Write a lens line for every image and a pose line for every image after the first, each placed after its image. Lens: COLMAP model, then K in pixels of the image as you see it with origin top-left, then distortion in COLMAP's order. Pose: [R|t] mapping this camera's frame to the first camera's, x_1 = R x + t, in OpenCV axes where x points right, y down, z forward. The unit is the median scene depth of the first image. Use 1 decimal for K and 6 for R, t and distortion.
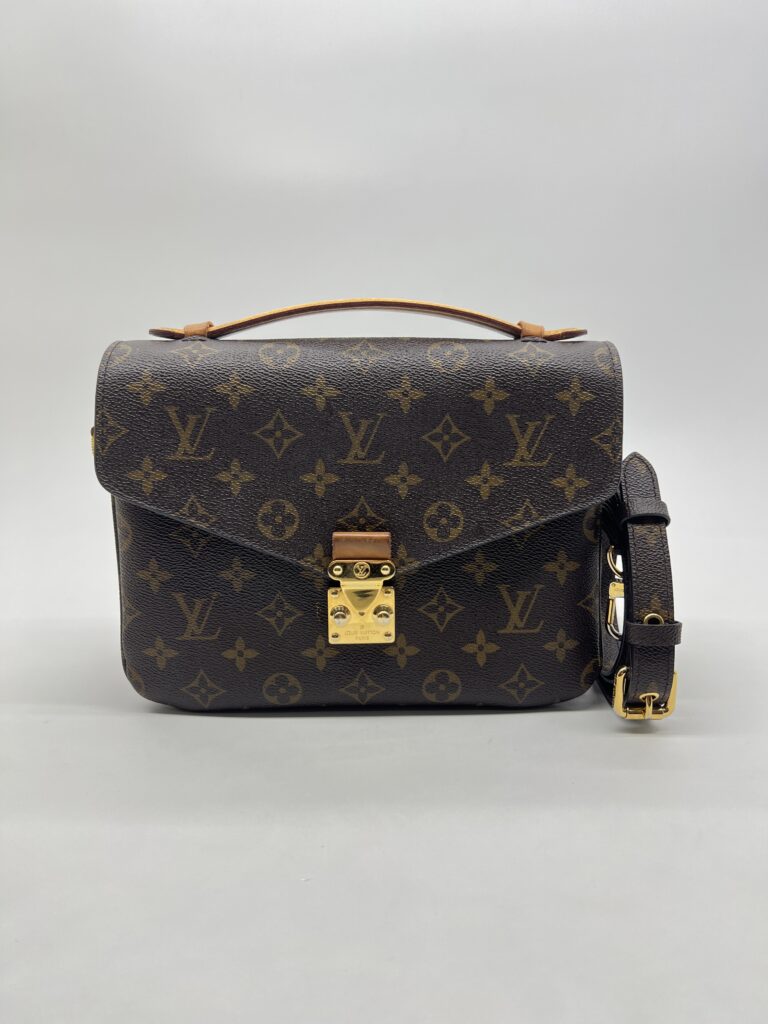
lens RADIAL K [[775.1, 0, 382.0], [0, 775.1, 516.9], [0, 0, 1]] dist [0.093794, 0.000712]
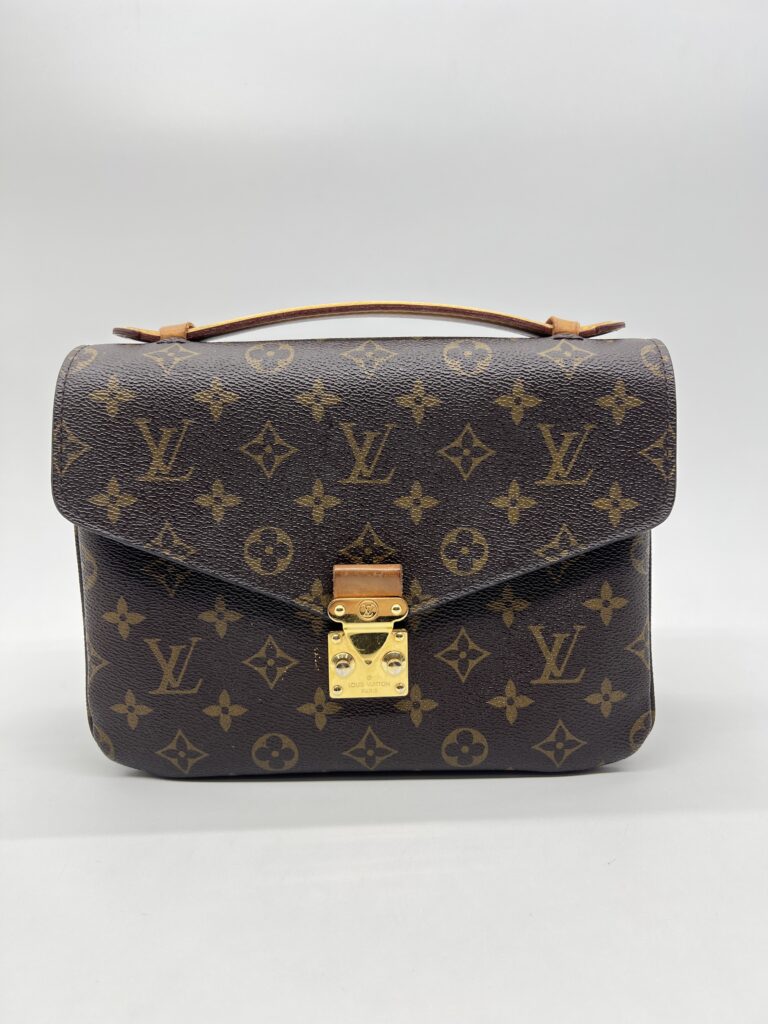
lens RADIAL K [[770.5, 0, 380.3], [0, 770.5, 510.8], [0, 0, 1]] dist [0.061507, 0.002899]
pose [[0.999919, -0.008863, -0.009141, -0.004417], [0.008494, 0.999175, -0.039705, -0.005559], [0.009486, 0.039624, 0.999170, 0.160650]]
